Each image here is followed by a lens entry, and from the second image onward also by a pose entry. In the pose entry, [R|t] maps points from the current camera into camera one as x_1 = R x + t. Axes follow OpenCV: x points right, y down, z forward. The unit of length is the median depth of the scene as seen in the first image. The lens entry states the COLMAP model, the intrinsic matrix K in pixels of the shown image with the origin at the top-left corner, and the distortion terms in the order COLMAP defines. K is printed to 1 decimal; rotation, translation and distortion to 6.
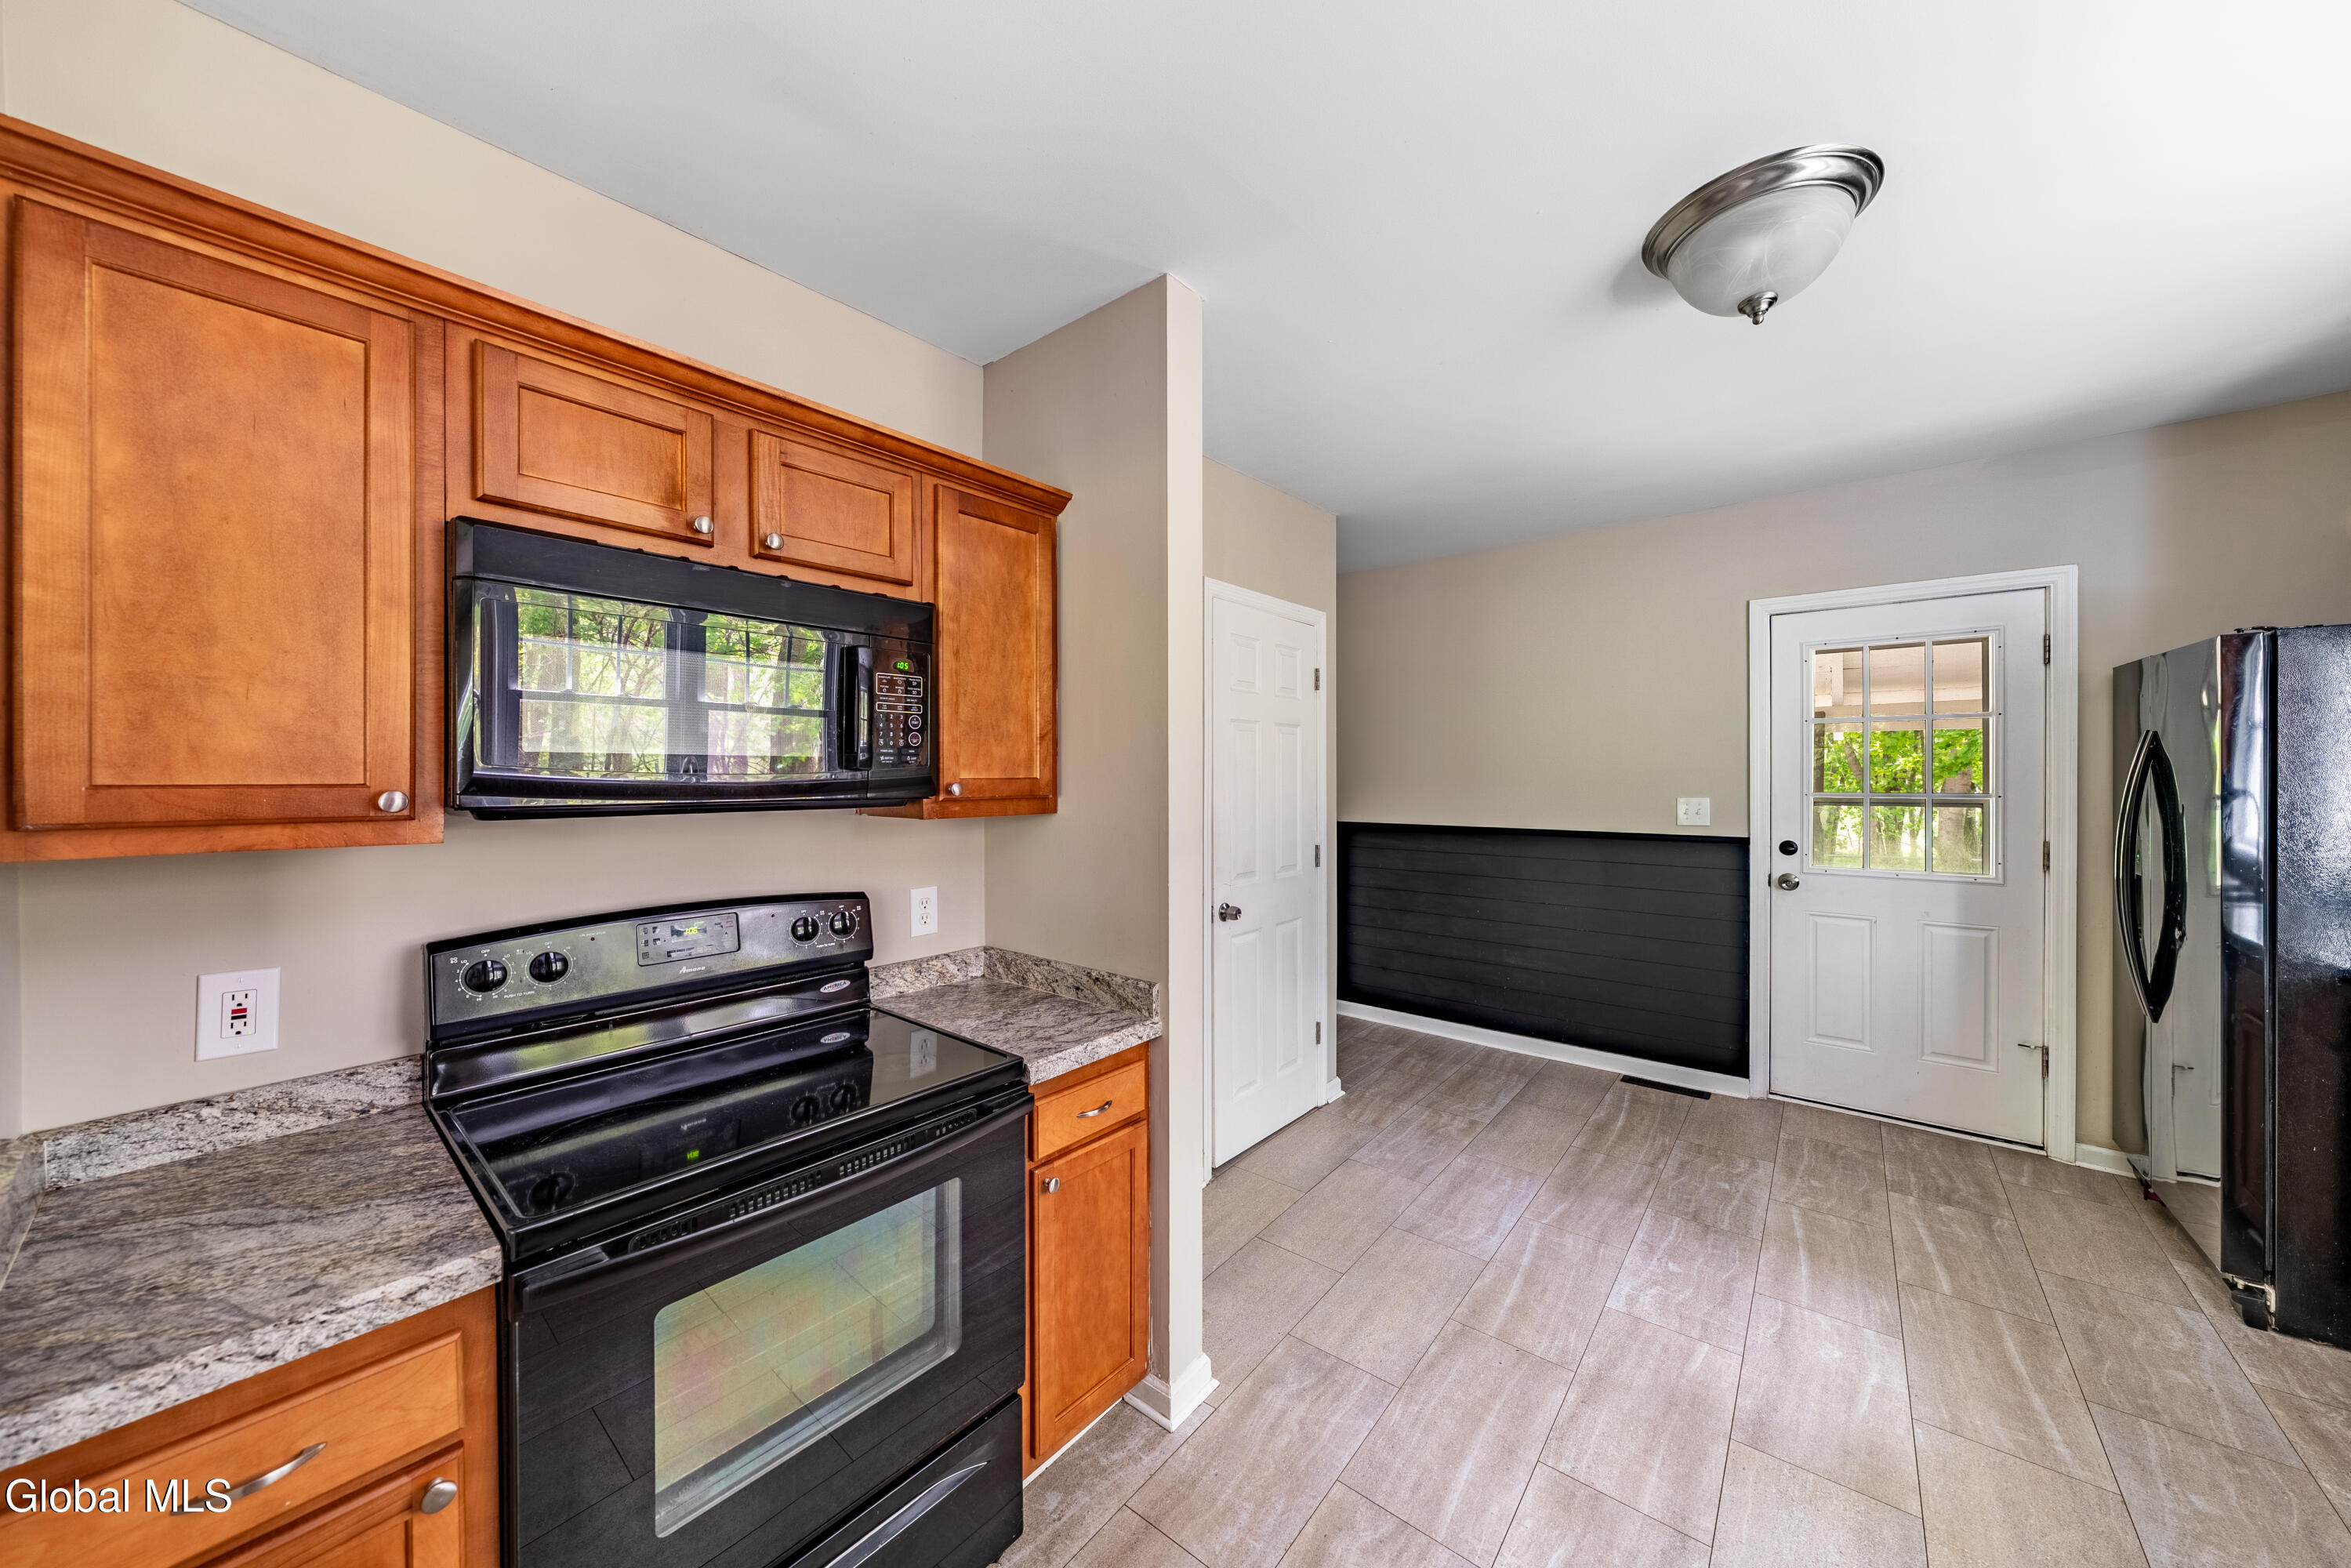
lens RADIAL K [[800.5, 0, 1183.7], [0, 800.5, 773.9], [0, 0, 1]] dist [-0.007408, 0.000018]
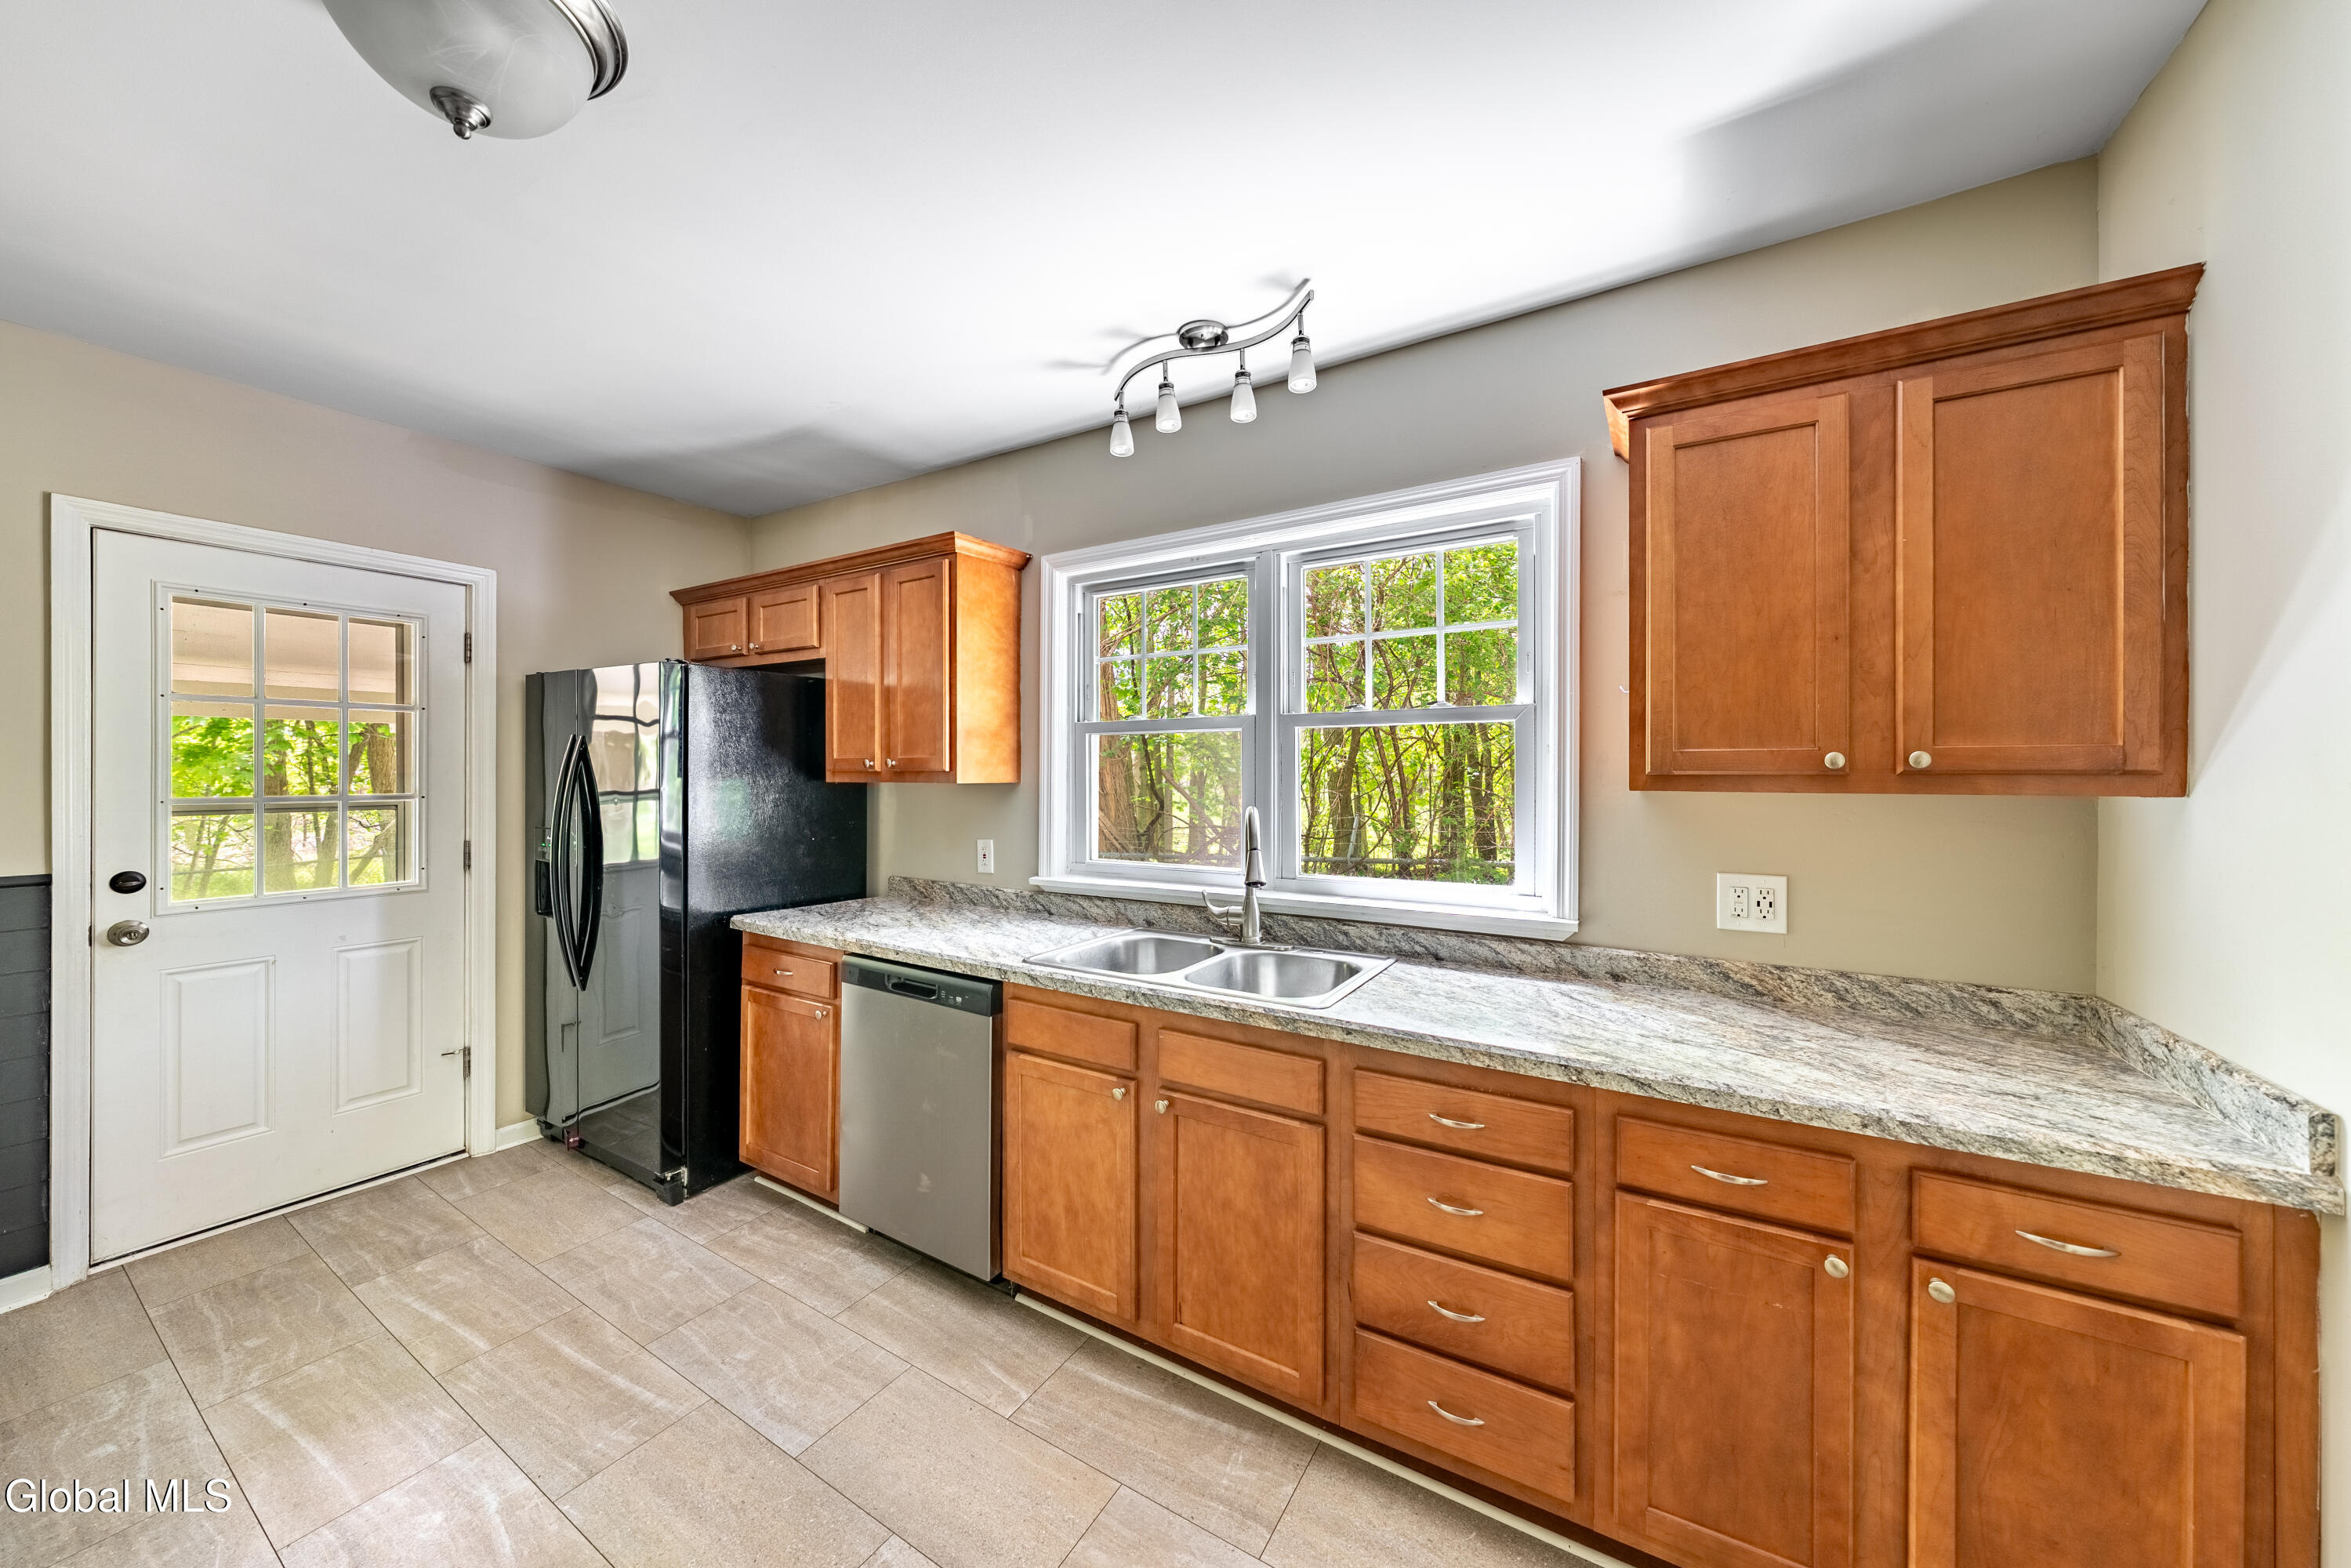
lens RADIAL K [[800.5, 0, 1183.7], [0, 800.5, 773.9], [0, 0, 1]] dist [-0.007408, 0.000018]
pose [[-0.152343, 0.002769, 0.988324, -0.036120], [-0.002574, 0.999992, -0.003199, 0.002024], [-0.988324, -0.003031, -0.152334, 0.262913]]
